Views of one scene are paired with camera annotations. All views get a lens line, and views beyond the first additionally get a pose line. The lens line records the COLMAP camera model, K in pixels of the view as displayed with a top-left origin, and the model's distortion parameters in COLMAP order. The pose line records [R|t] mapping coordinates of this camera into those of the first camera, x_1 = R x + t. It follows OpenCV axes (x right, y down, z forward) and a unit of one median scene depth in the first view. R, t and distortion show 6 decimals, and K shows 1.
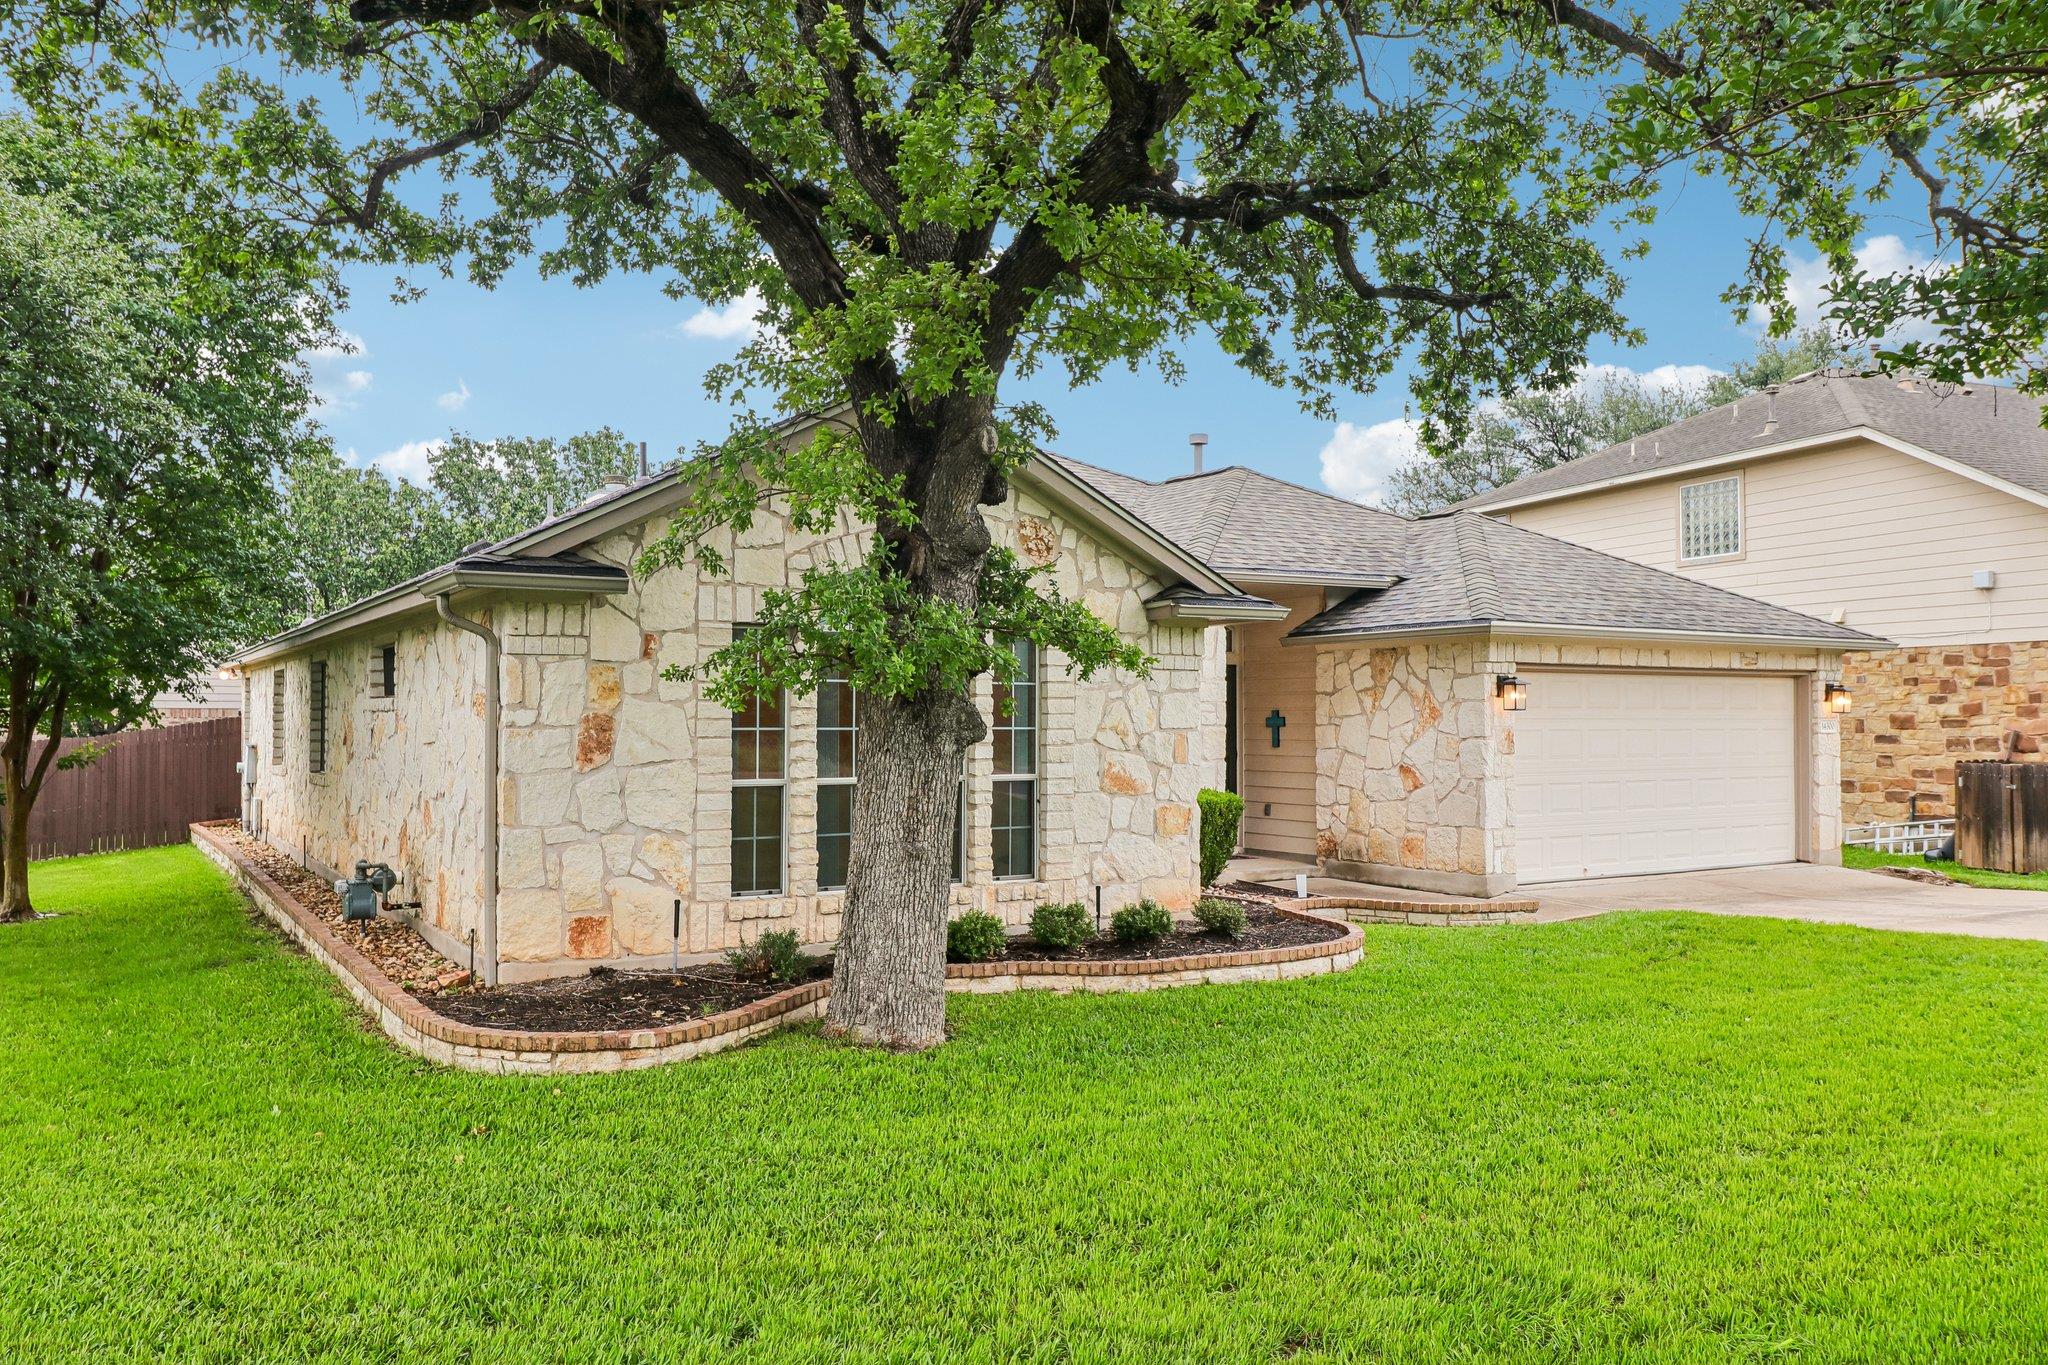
lens RADIAL K [[1574.1, 0, 1024.0], [0, 1574.1, 682.5], [0, 0, 1]] dist [-0.000557, 0.001919]
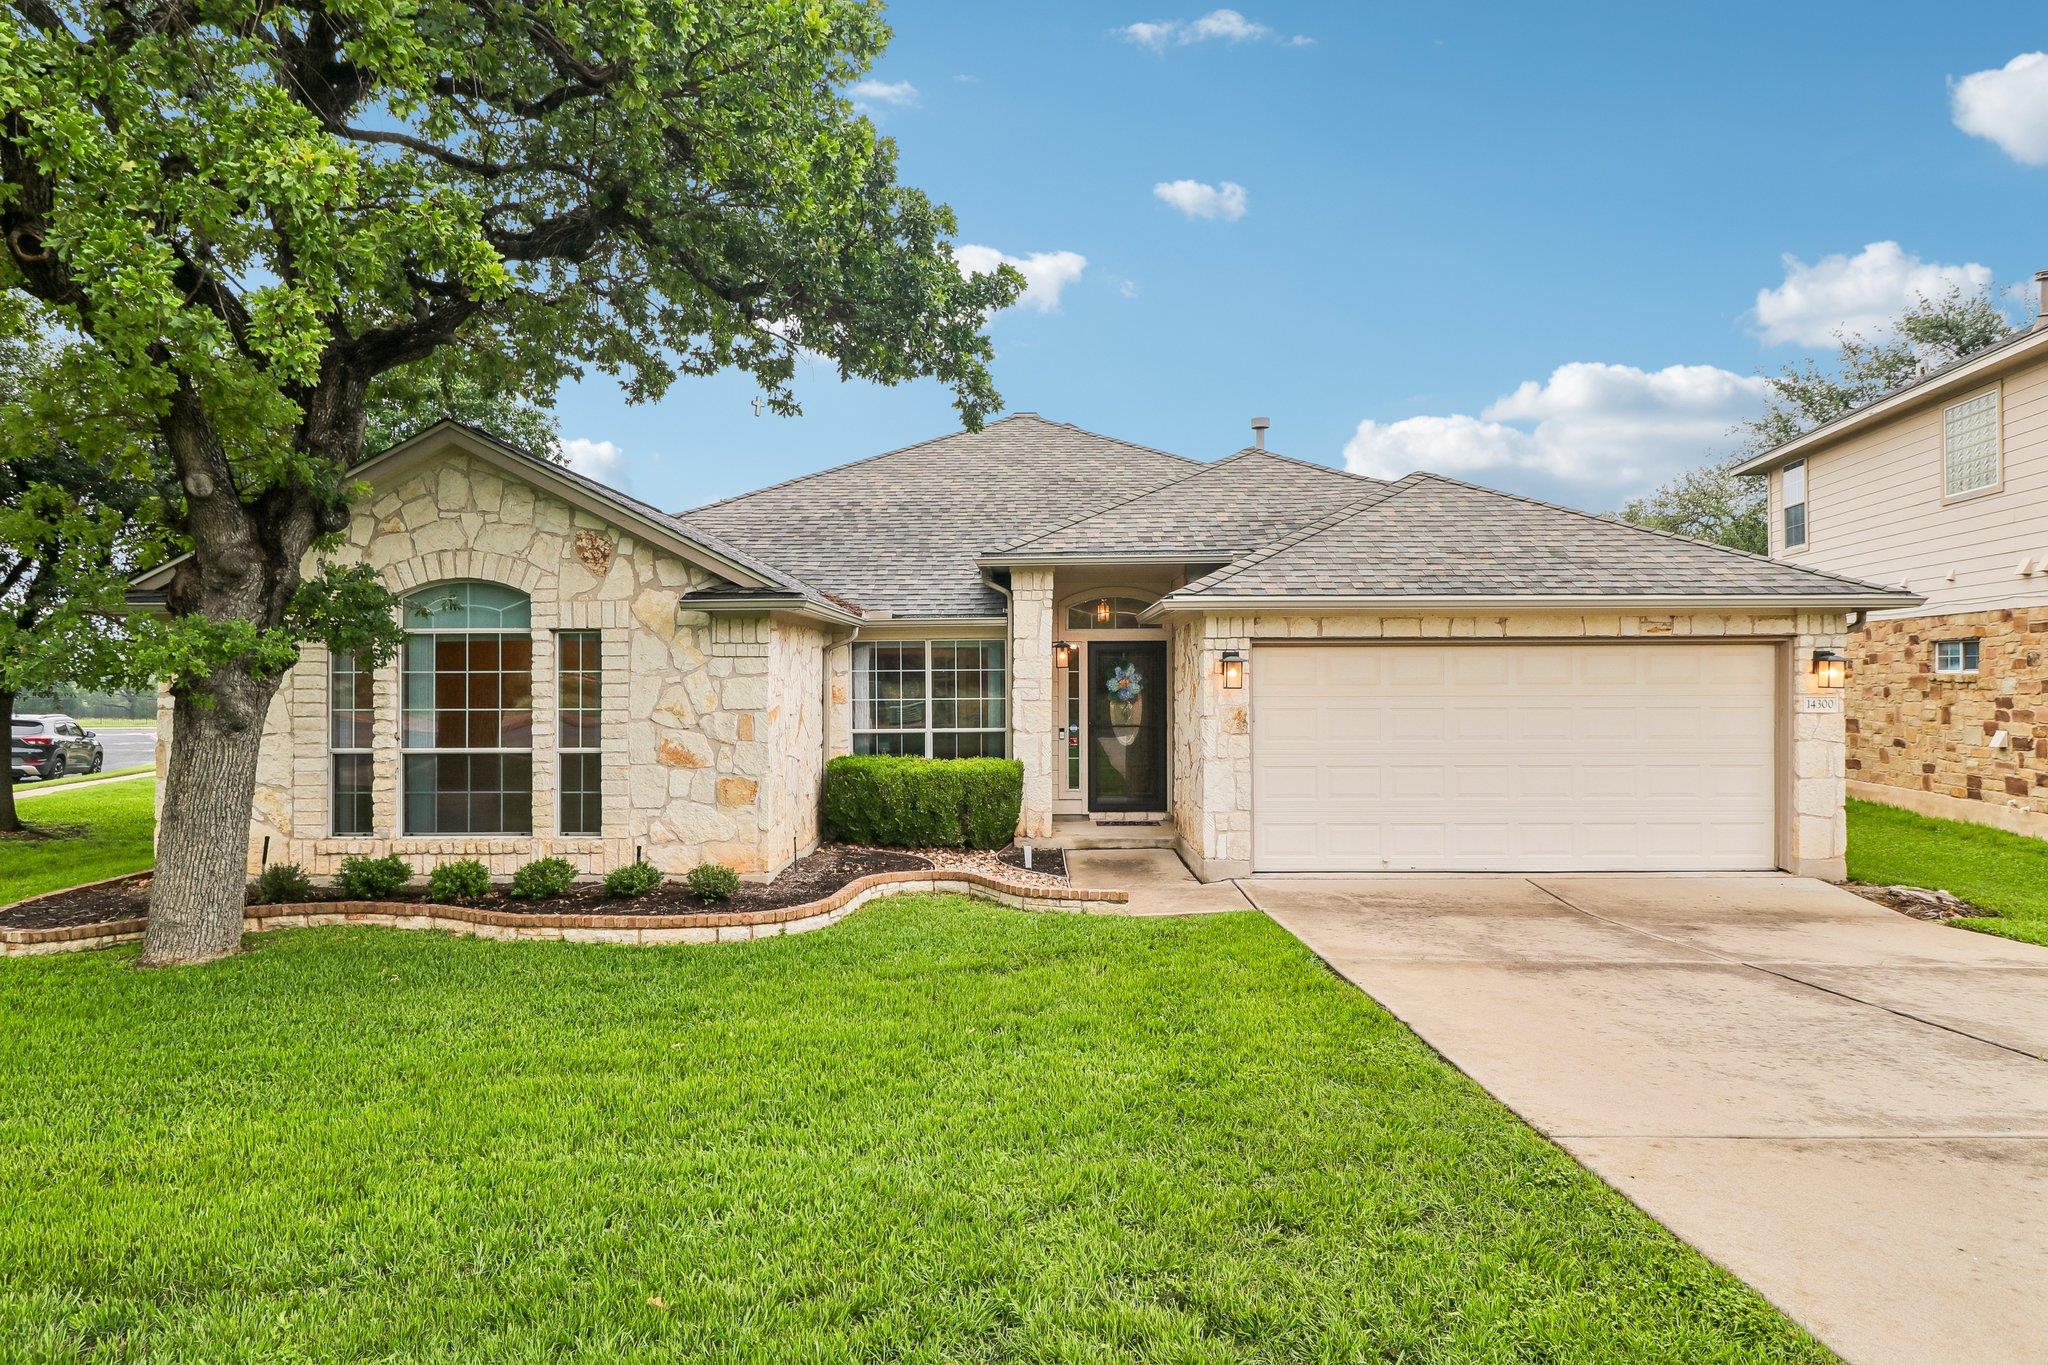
lens RADIAL K [[1206.1, 0, 1024.0], [0, 1206.1, 682.5], [0, 0, 1]] dist [-0.000312, -0.000598]
pose [[0.844368, -0.007856, -0.535705, 0.750512], [0.017489, 0.999764, 0.012905, 0.002780], [0.535478, -0.020266, 0.844306, 0.402624]]
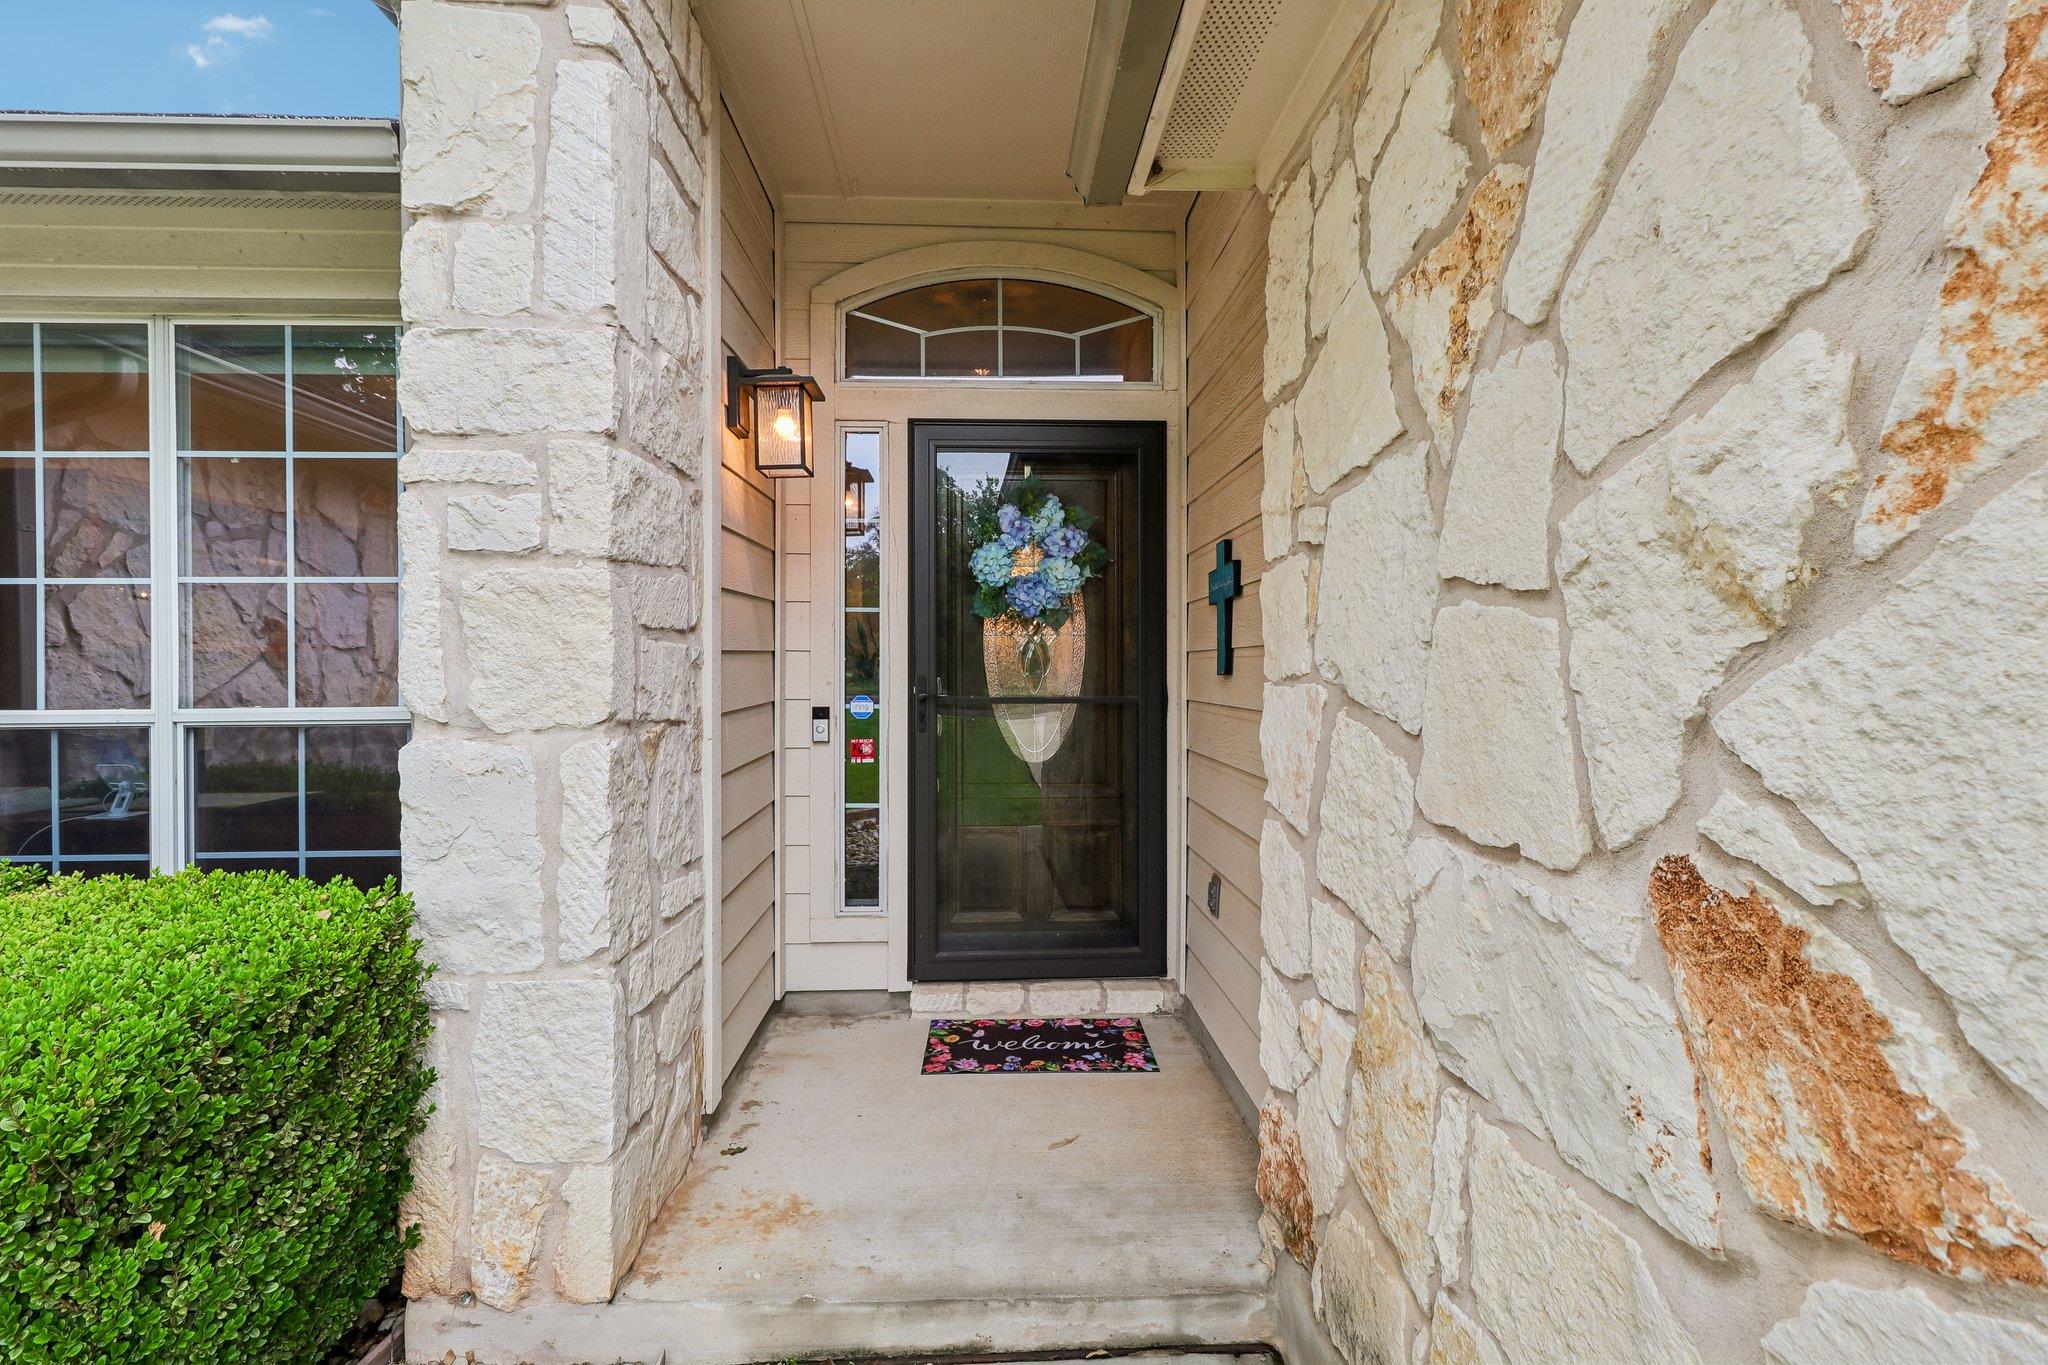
lens RADIAL K [[942.6, 0, 1024.7], [0, 942.6, 672.5], [0, 0, 1]] dist [0.002834, -0.000426]
pose [[0.871929, -0.002278, -0.489627, 0.312332], [0.011340, 0.999815, 0.015544, 0.052568], [0.489501, -0.019106, 0.871793, 1.254401]]
